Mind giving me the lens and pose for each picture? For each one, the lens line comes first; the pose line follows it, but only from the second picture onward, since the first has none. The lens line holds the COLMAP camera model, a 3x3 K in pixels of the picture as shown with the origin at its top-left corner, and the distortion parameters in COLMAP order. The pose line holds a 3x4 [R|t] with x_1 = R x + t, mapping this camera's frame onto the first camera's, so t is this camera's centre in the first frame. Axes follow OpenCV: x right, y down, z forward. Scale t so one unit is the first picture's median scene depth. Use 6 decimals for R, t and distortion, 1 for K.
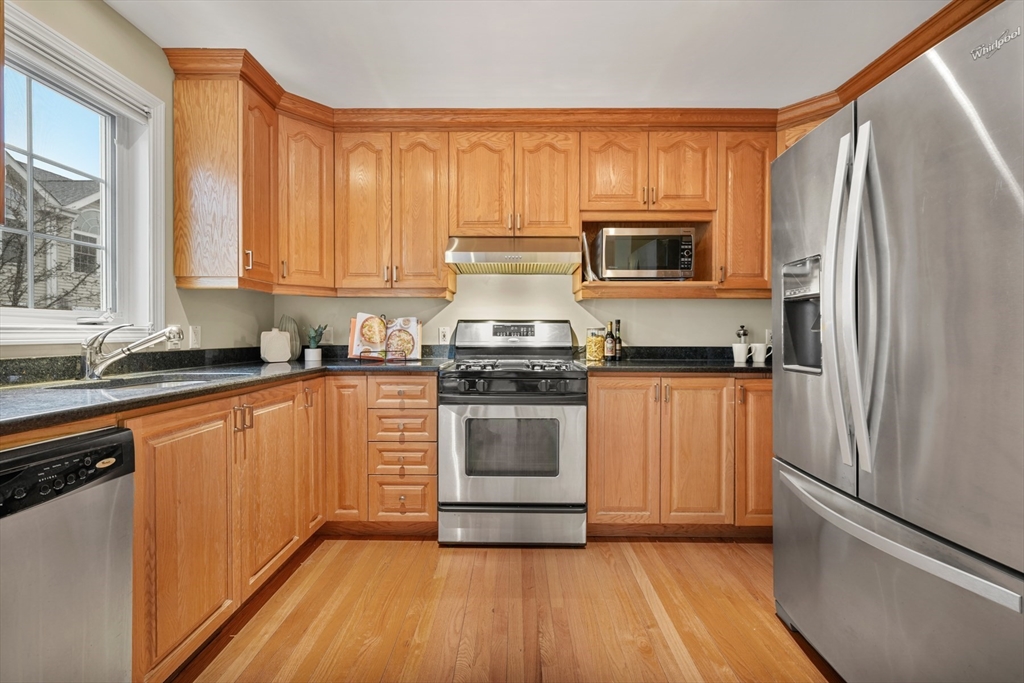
lens RADIAL K [[428.9, 0, 512.6], [0, 428.9, 338.2], [0, 0, 1]] dist [-0.001621, 0.000007]
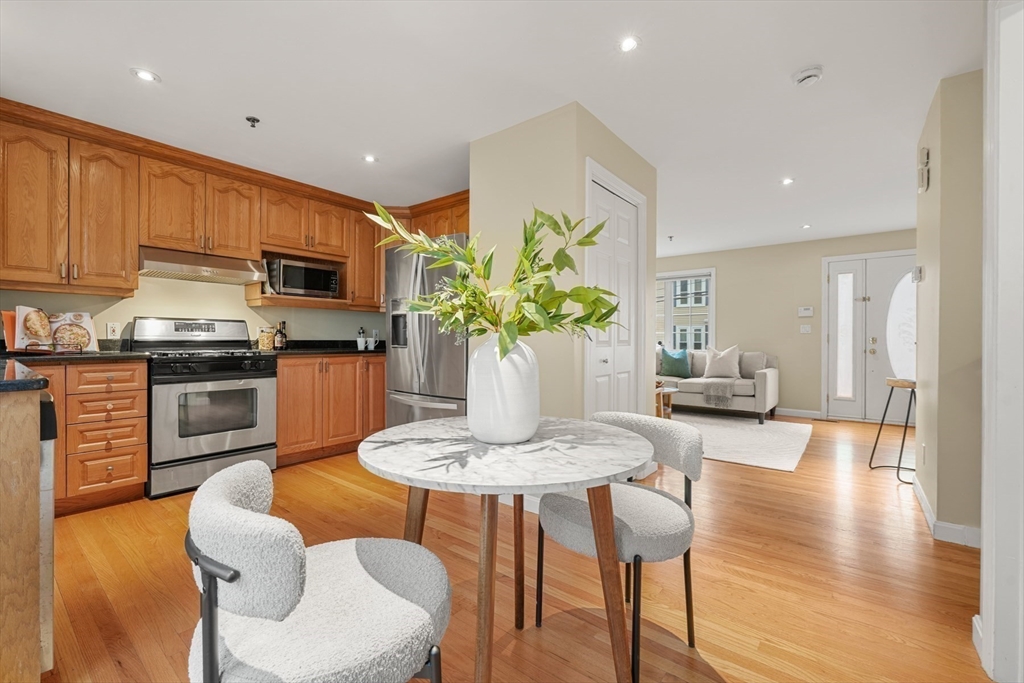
lens RADIAL K [[428.9, 0, 508.3], [0, 428.9, 340.0], [0, 0, 1]] dist [-0.001621, 0.000007]
pose [[0.623712, -0.002220, 0.781651, -0.456261], [0.001930, 0.999997, 0.001300, 0.021902], [-0.781652, 0.000697, 0.623714, -0.534376]]
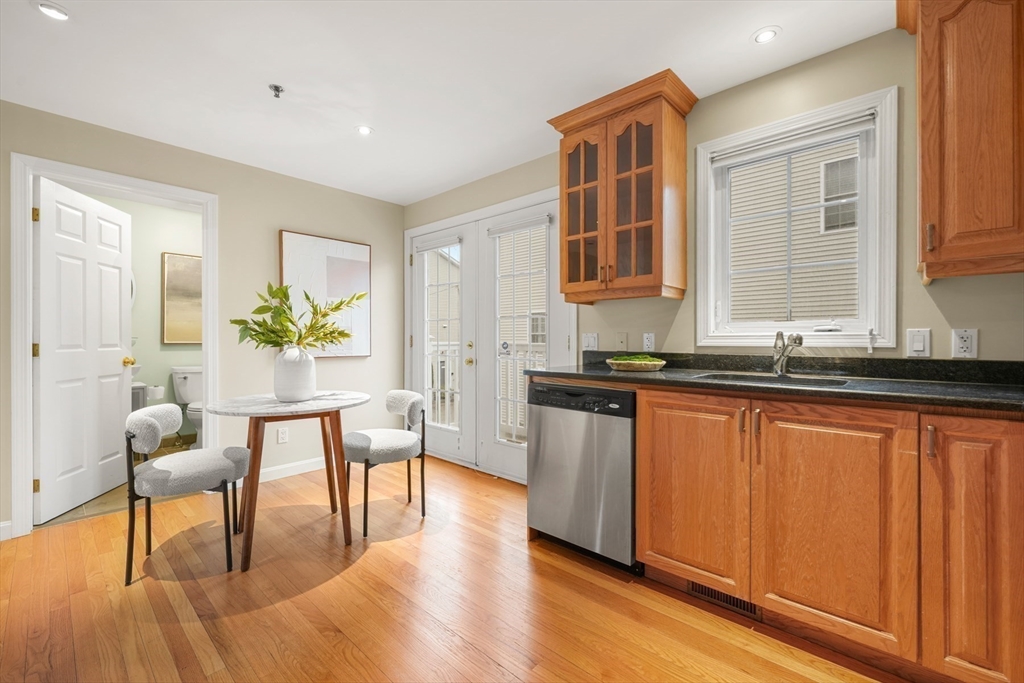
lens RADIAL K [[428.9, 0, 514.0], [0, 428.9, 339.1], [0, 0, 1]] dist [-0.001621, 0.000007]
pose [[-0.661811, 0.002209, -0.749667, 0.332554], [-0.004491, 0.999966, 0.006911, -0.010696], [0.749657, 0.007941, -0.661779, 0.802453]]
